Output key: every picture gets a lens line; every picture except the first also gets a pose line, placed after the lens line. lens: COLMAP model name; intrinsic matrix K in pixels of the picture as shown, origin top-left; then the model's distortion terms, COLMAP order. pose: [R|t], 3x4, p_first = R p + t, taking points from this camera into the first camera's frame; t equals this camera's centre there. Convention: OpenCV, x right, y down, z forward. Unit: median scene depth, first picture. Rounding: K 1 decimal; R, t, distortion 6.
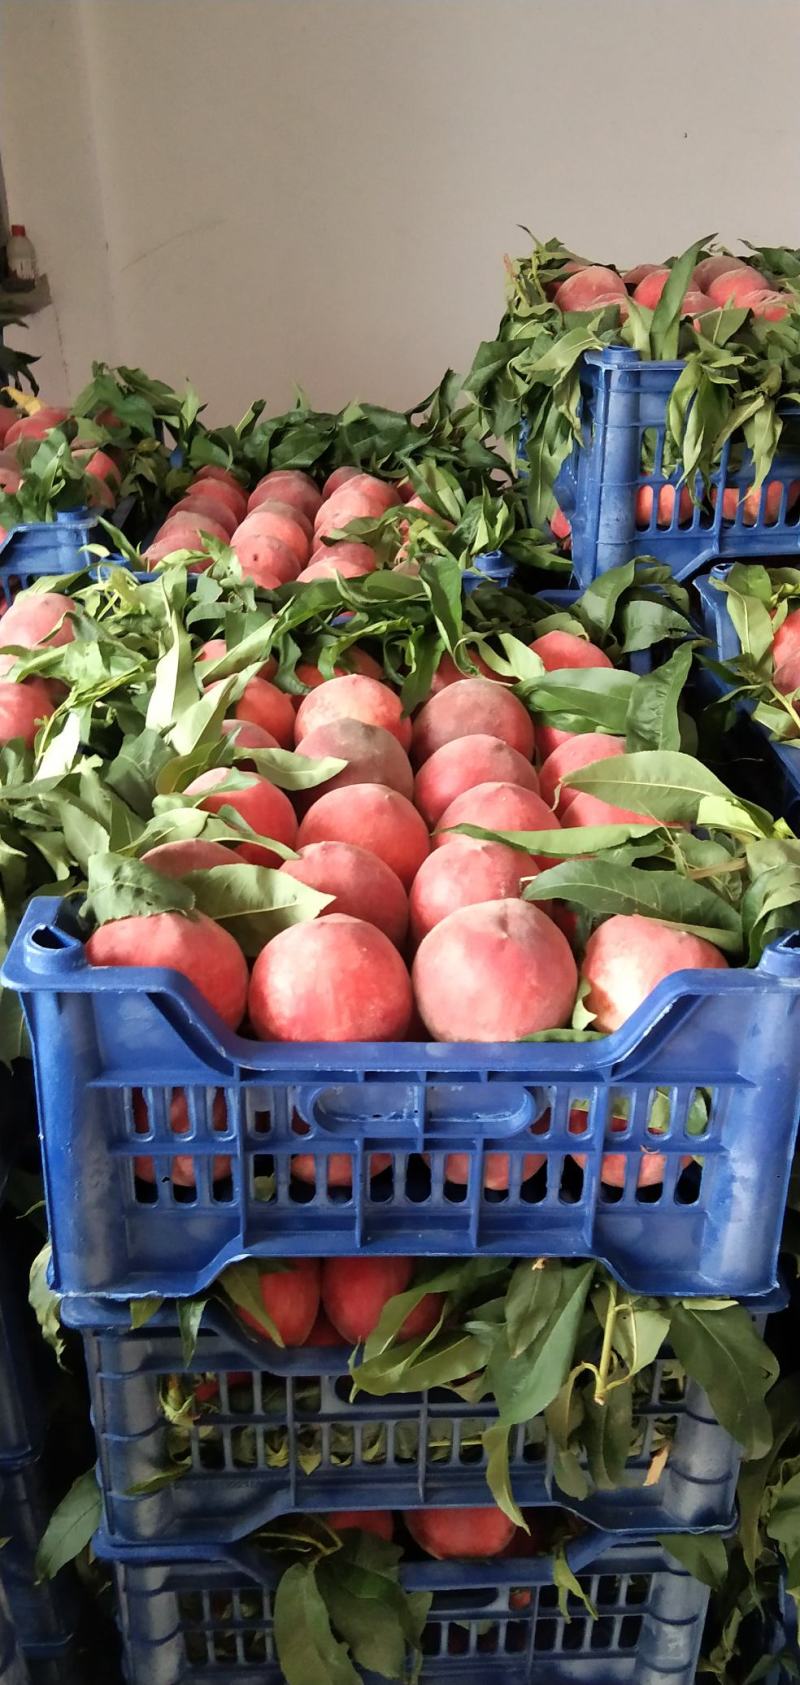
lens RADIAL K [[1360.0, 0, 394.4], [0, 1360.0, 821.6], [0, 0, 1]] dist [0.146971, -0.209491]
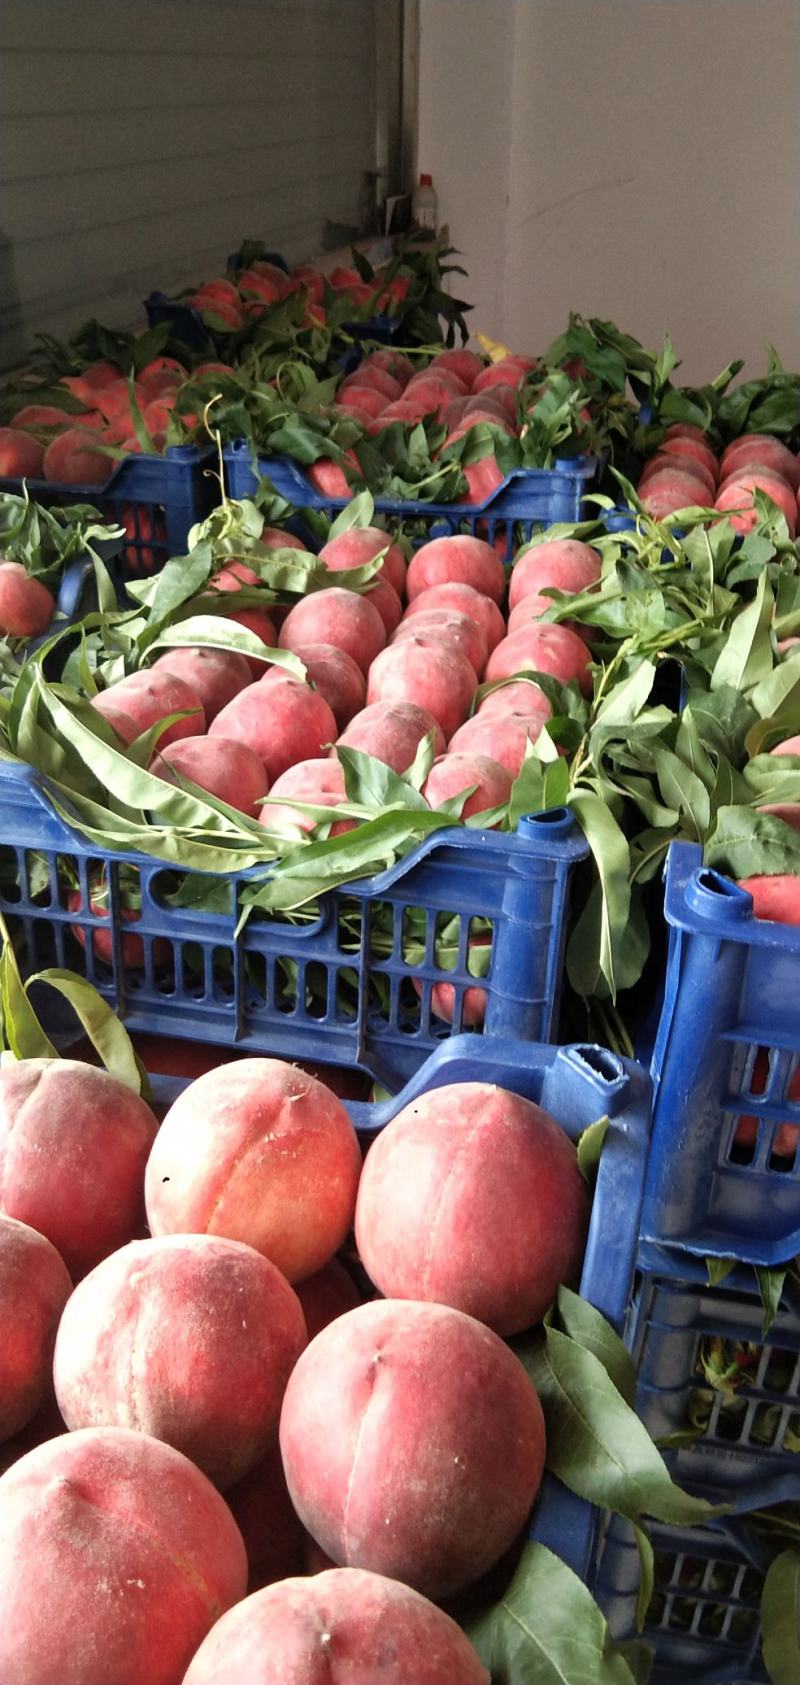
lens RADIAL K [[1360.0, 0, 394.4], [0, 1360.0, 821.6], [0, 0, 1]] dist [0.146971, -0.209491]
pose [[0.976566, 0.134109, -0.168324, -0.157101], [-0.130521, 0.990921, 0.032251, 0.019097], [0.171121, -0.009525, 0.985204, -0.005485]]
